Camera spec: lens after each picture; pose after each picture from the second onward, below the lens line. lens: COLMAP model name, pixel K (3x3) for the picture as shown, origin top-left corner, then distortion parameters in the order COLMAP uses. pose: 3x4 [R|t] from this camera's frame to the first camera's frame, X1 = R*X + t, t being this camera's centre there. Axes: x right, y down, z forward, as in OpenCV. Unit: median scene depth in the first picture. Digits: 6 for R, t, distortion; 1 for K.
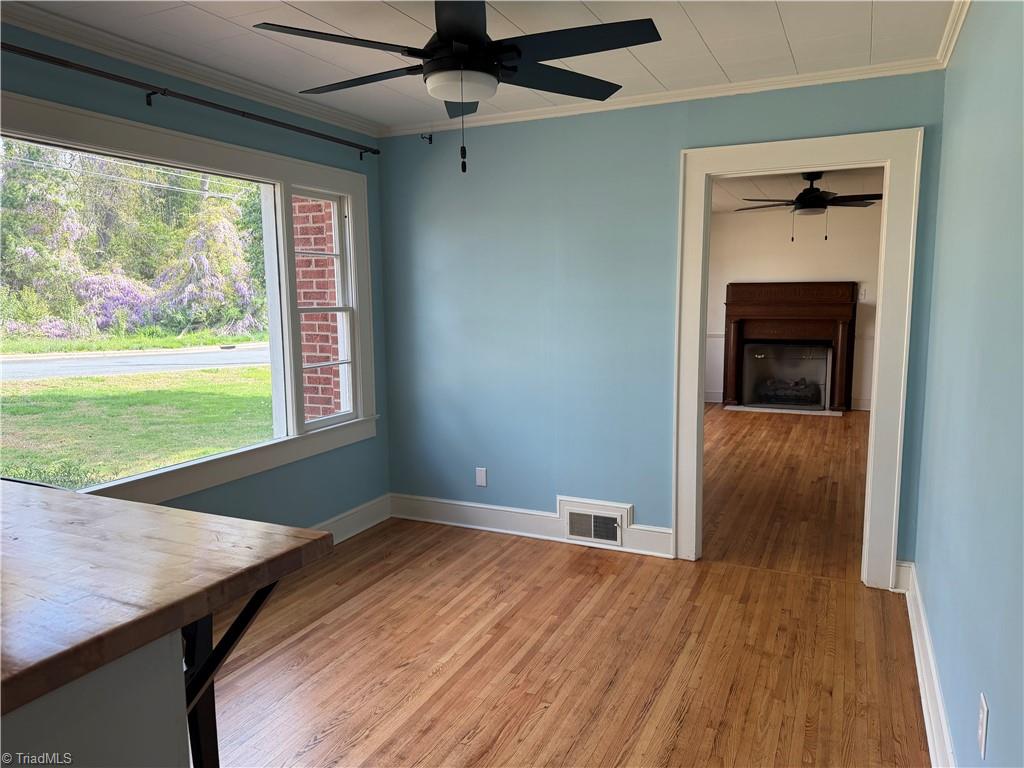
lens RADIAL K [[722.6, 0, 512.0], [0, 722.6, 384.0], [0, 0, 1]] dist [0.126199, -0.179097]
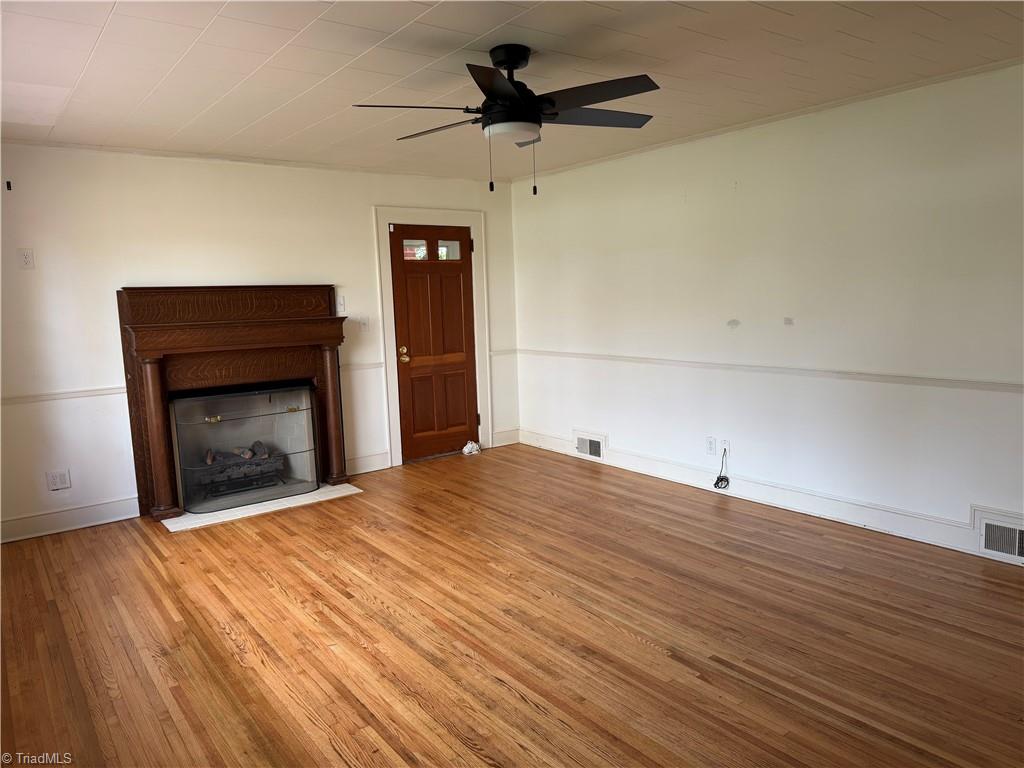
lens RADIAL K [[722.6, 0, 512.0], [0, 722.6, 384.0], [0, 0, 1]] dist [0.126199, -0.179097]
pose [[0.477958, -0.121940, 0.869878, -0.032563], [0.141878, 0.988031, 0.060547, -0.067839], [-0.866849, 0.094478, 0.489538, 0.549552]]
